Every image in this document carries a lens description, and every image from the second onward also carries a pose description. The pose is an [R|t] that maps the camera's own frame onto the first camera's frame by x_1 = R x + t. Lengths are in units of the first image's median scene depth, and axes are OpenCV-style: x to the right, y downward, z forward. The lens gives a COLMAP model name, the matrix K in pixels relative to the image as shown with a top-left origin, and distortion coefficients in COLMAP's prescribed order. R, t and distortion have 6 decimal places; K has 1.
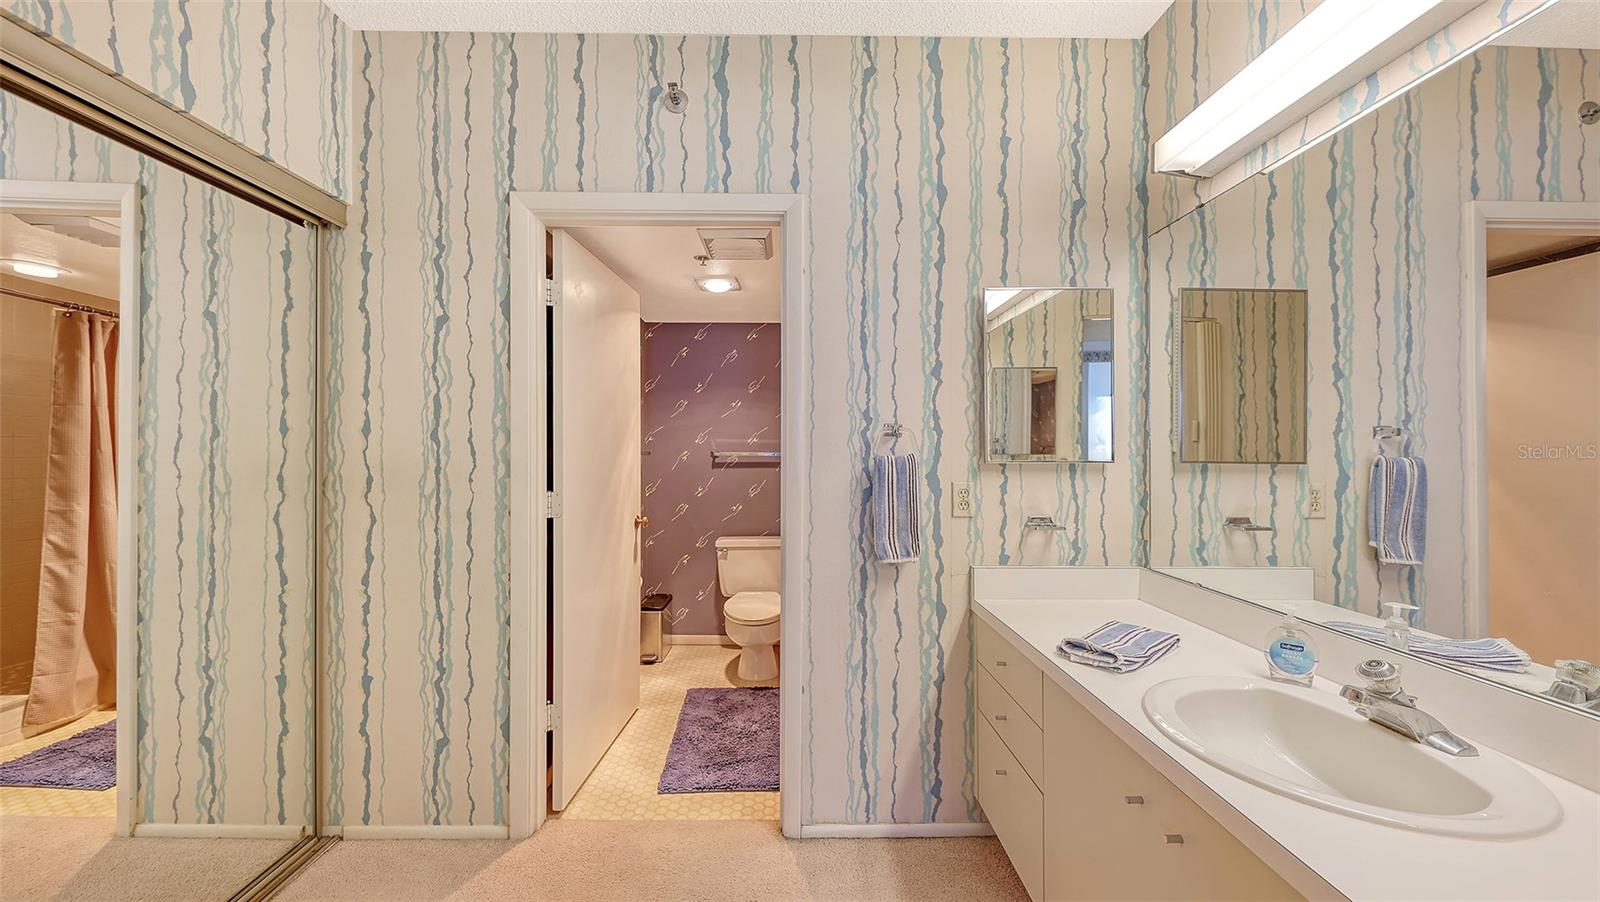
lens RADIAL K [[553.5, 0, 806.1], [0, 553.5, 451.2], [0, 0, 1]] dist [0.005538, -0.001789]
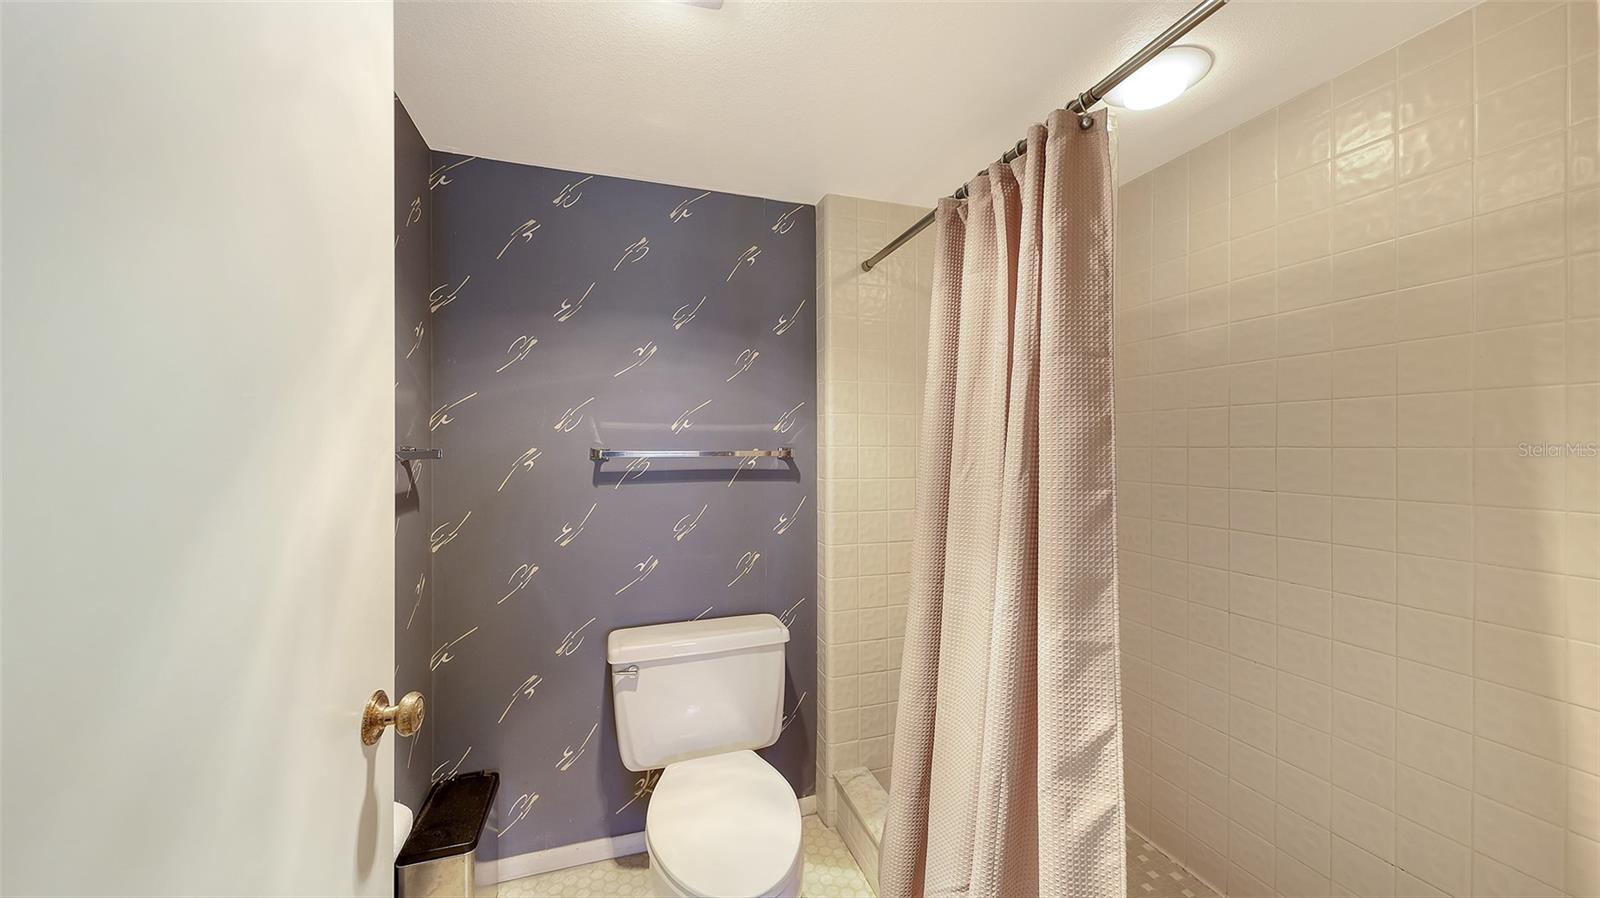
lens RADIAL K [[553.5, 0, 795.8], [0, 553.5, 451.4], [0, 0, 1]] dist [0.005538, -0.001789]
pose [[0.960142, 0.002395, 0.279501, -0.137145], [-0.003327, 0.999990, 0.002858, 0.001335], [-0.279492, -0.003674, 0.960141, 0.505518]]
